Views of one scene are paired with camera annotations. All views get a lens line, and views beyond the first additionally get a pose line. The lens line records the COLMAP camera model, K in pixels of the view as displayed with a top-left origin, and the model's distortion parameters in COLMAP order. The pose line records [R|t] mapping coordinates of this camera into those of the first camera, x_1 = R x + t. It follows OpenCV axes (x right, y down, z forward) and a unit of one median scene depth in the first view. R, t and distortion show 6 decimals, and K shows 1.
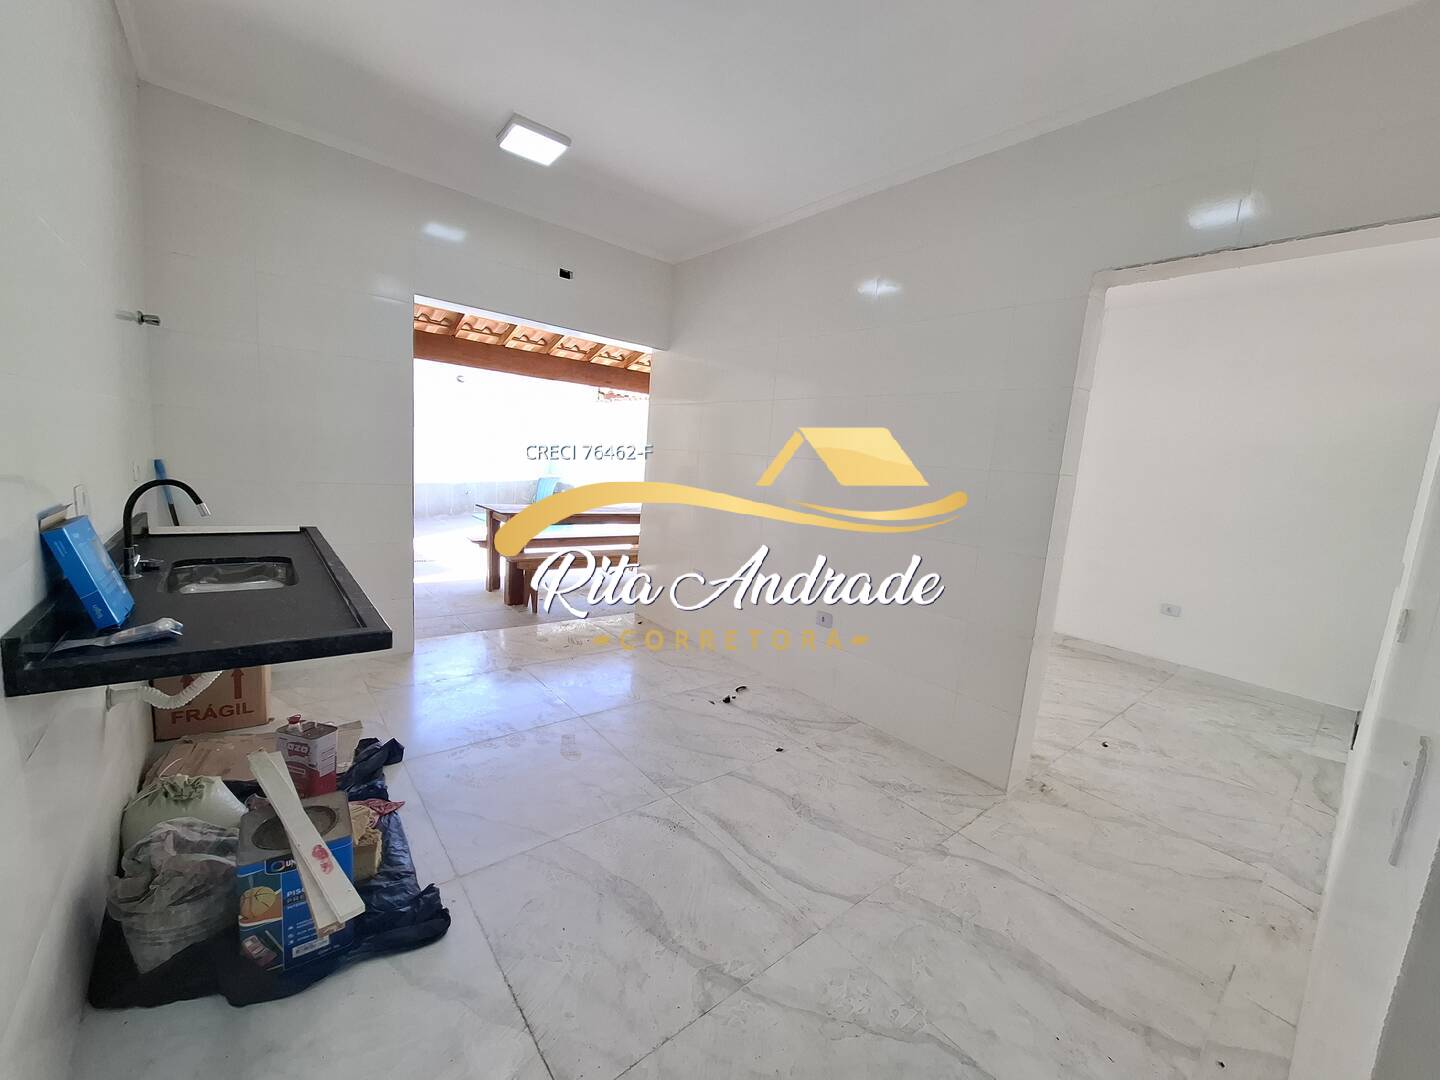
lens RADIAL K [[566.0, 0, 722.6], [0, 566.0, 538.4], [0, 0, 1]] dist [0.000026, -0.000491]
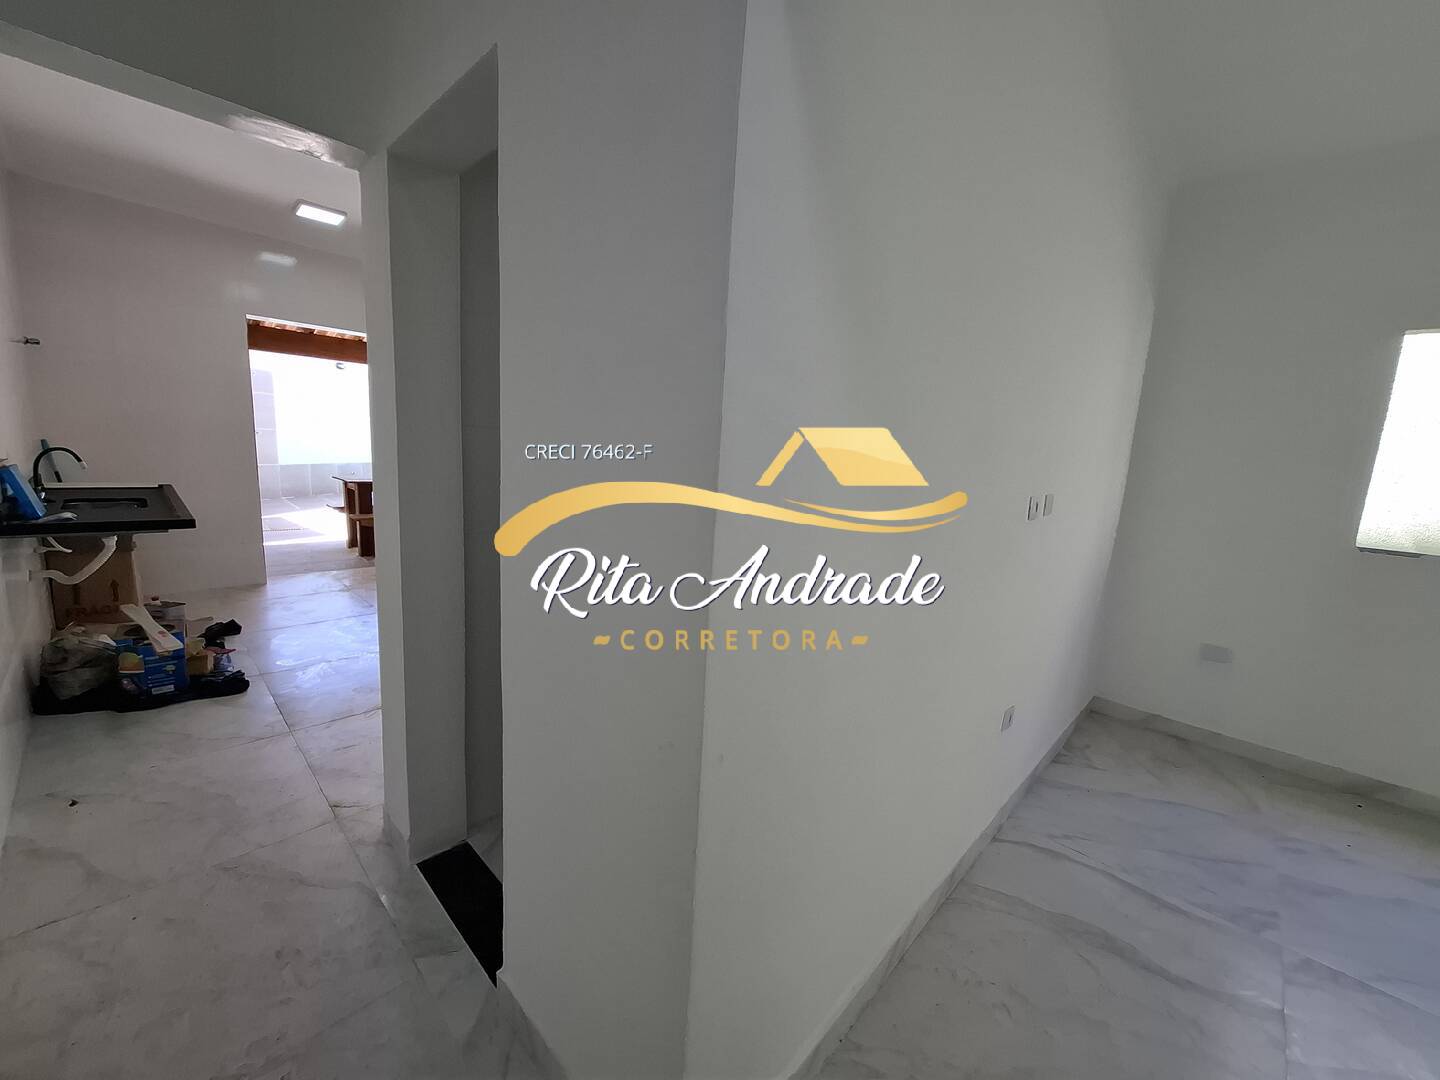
lens RADIAL K [[566.0, 0, 727.2], [0, 566.0, 534.2], [0, 0, 1]] dist [0.000026, -0.000491]
pose [[0.992899, -0.034192, 0.113939, 0.664992], [0.031273, 0.999138, 0.027307, 0.146523], [-0.114774, -0.023550, 0.993112, -0.757661]]
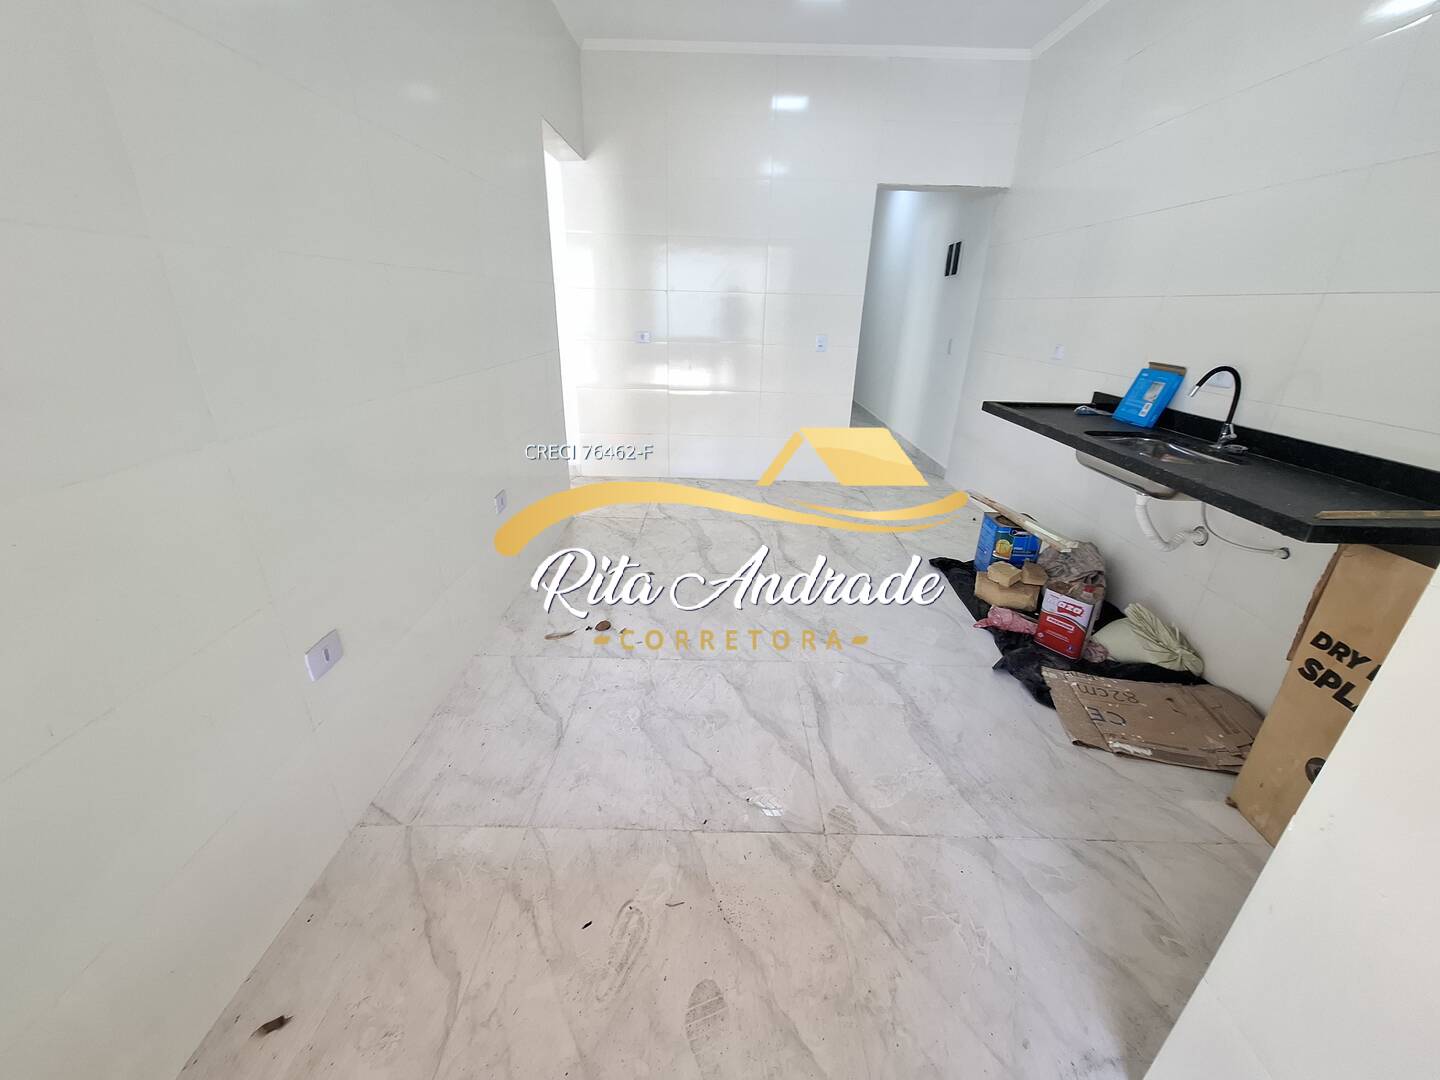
lens RADIAL K [[566.0, 0, 721.9], [0, 566.0, 539.9], [0, 0, 1]] dist [0.000026, -0.000491]
pose [[-0.758032, -0.339282, 0.557023, -0.795176], [0.000774, 0.853577, 0.520966, -0.340432], [-0.652217, 0.395341, -0.646776, 2.146475]]
